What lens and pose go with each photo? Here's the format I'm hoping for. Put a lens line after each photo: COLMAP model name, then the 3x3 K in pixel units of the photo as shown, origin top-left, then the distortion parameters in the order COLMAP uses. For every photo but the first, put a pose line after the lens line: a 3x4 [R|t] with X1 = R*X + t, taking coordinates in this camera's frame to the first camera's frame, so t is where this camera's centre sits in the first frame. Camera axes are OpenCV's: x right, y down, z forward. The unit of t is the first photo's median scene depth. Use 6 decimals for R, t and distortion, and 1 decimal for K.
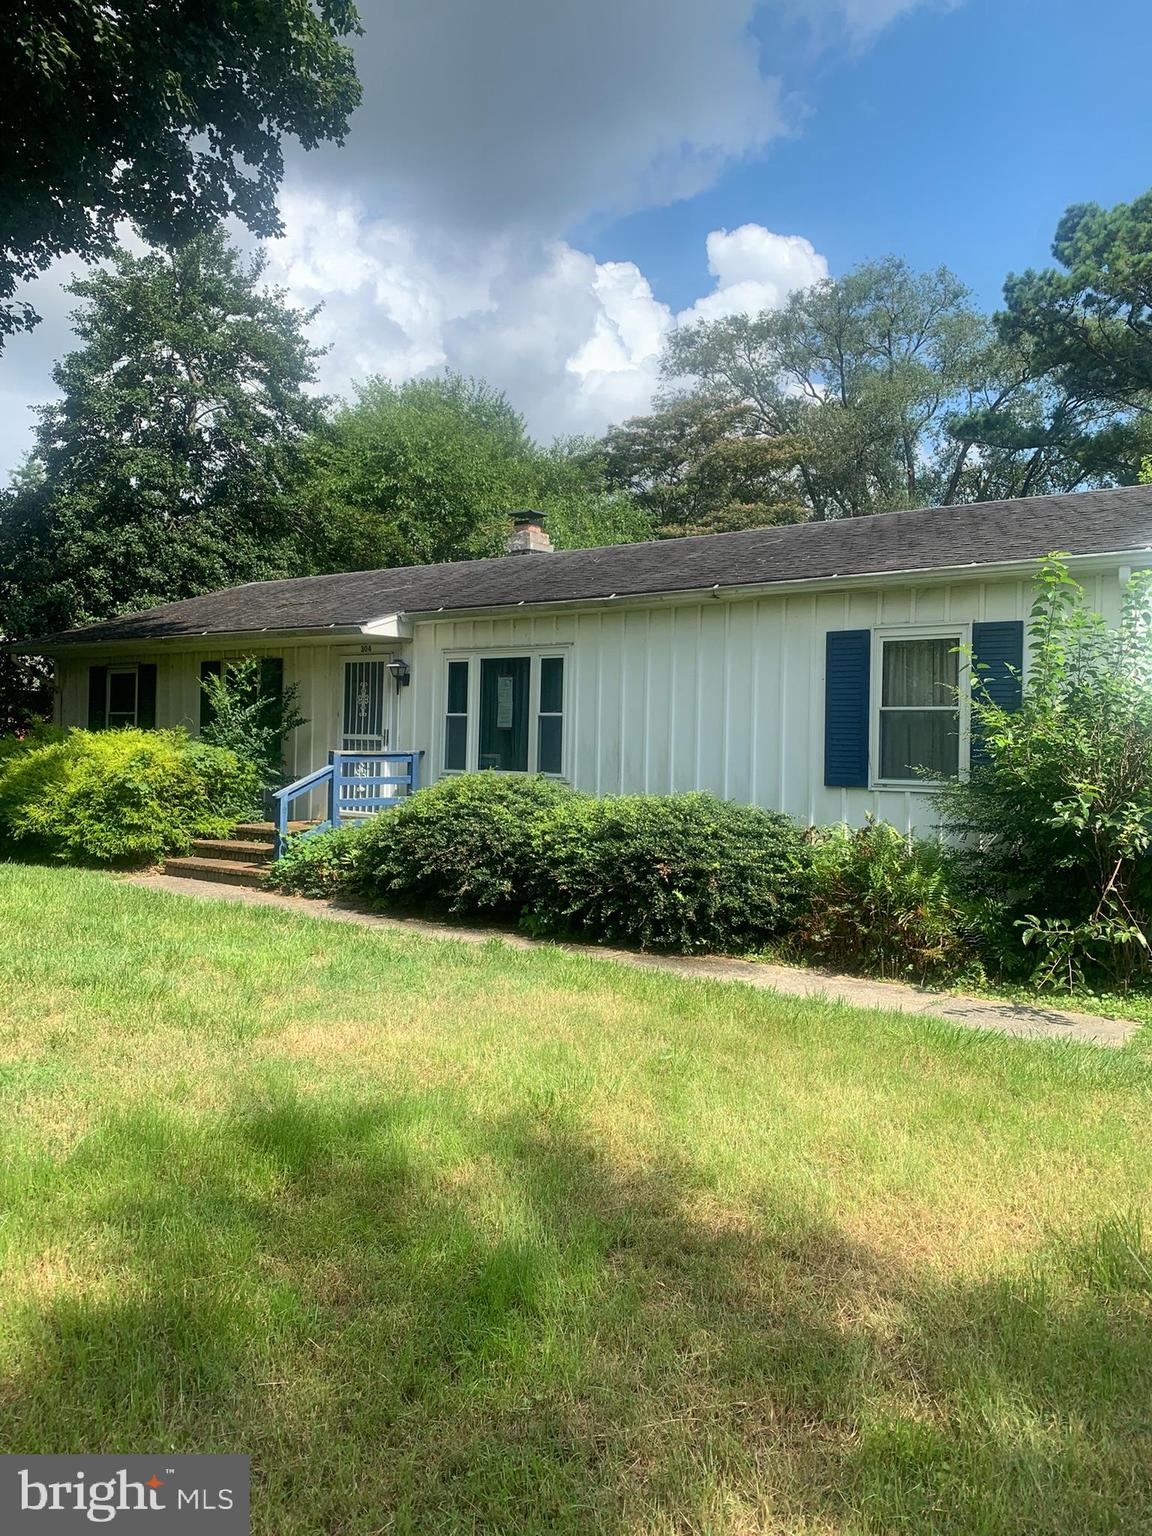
lens RADIAL K [[1166.2, 0, 576.0], [0, 1166.2, 768.0], [0, 0, 1]] dist [0.062111, -0.066118]
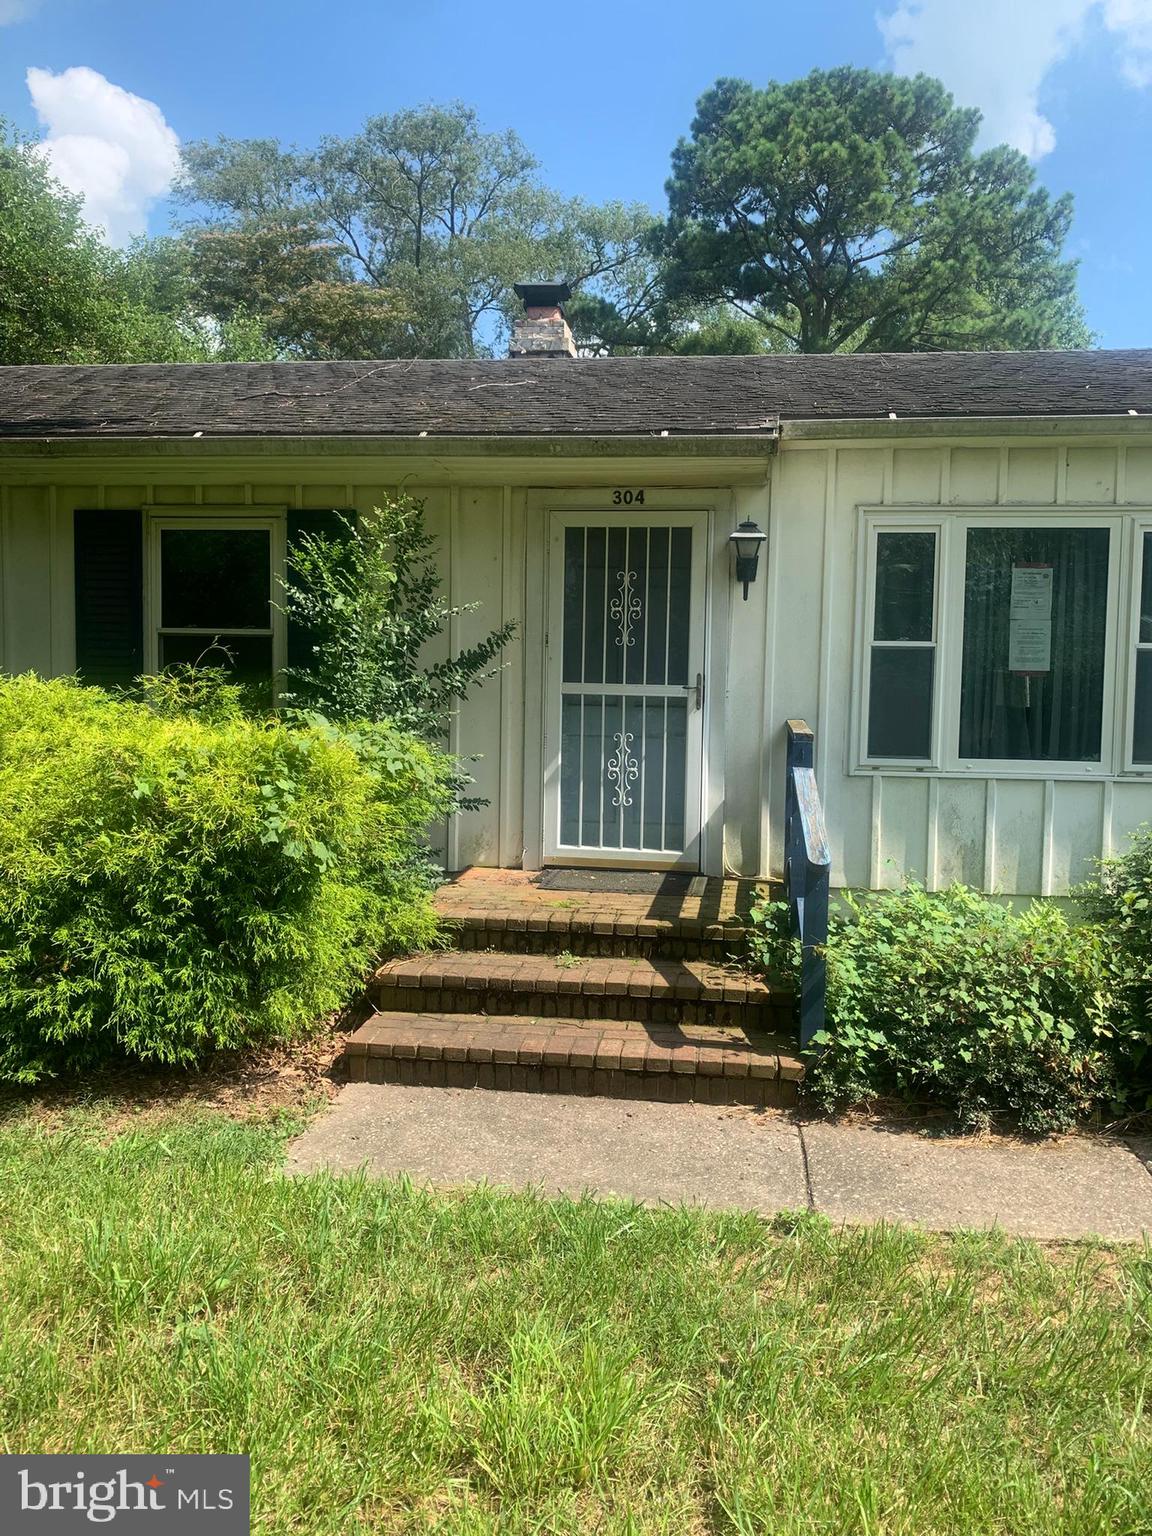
lens RADIAL K [[1166.2, 0, 576.0], [0, 1166.2, 768.0], [0, 0, 1]] dist [0.062111, -0.066118]
pose [[0.860058, -0.049106, 0.507828, -0.430741], [0.011837, 0.997010, 0.076362, -0.030576], [-0.510059, -0.059664, 0.858068, 0.598981]]
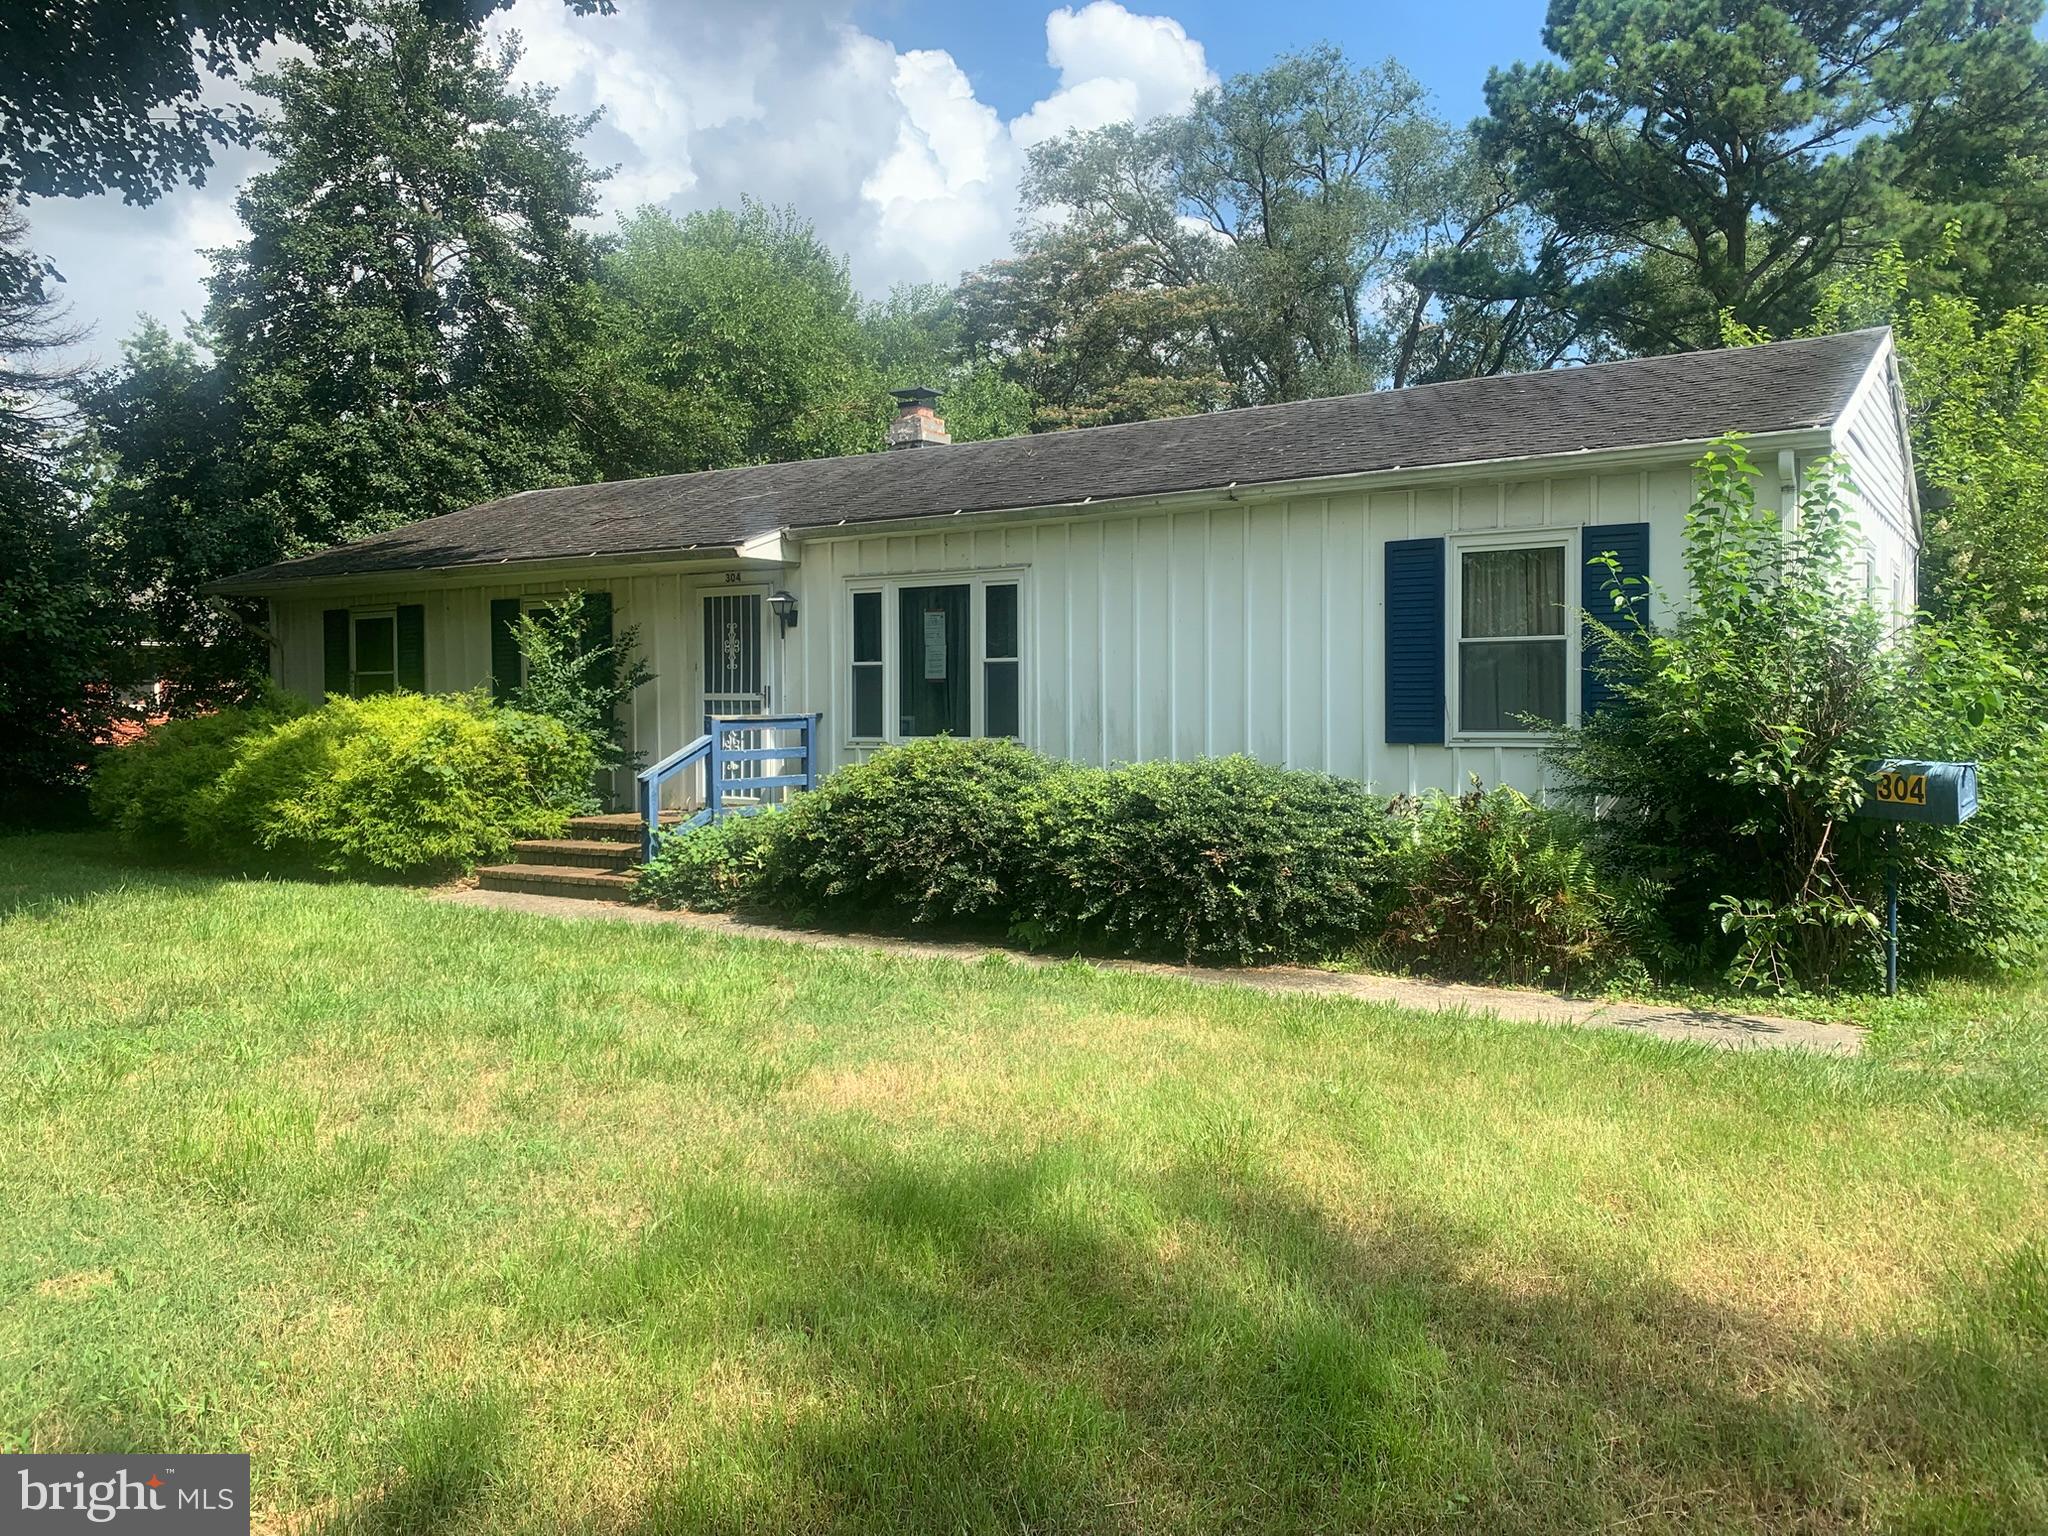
lens RADIAL K [[1554.9, 0, 1000.7], [0, 1554.9, 779.5], [0, 0, 1]] dist [0.062111, -0.066118]
pose [[0.997064, -0.029481, 0.070663, -0.082370], [0.027414, 0.999172, 0.030054, 0.001133], [-0.071491, -0.028028, 0.997047, -0.005255]]
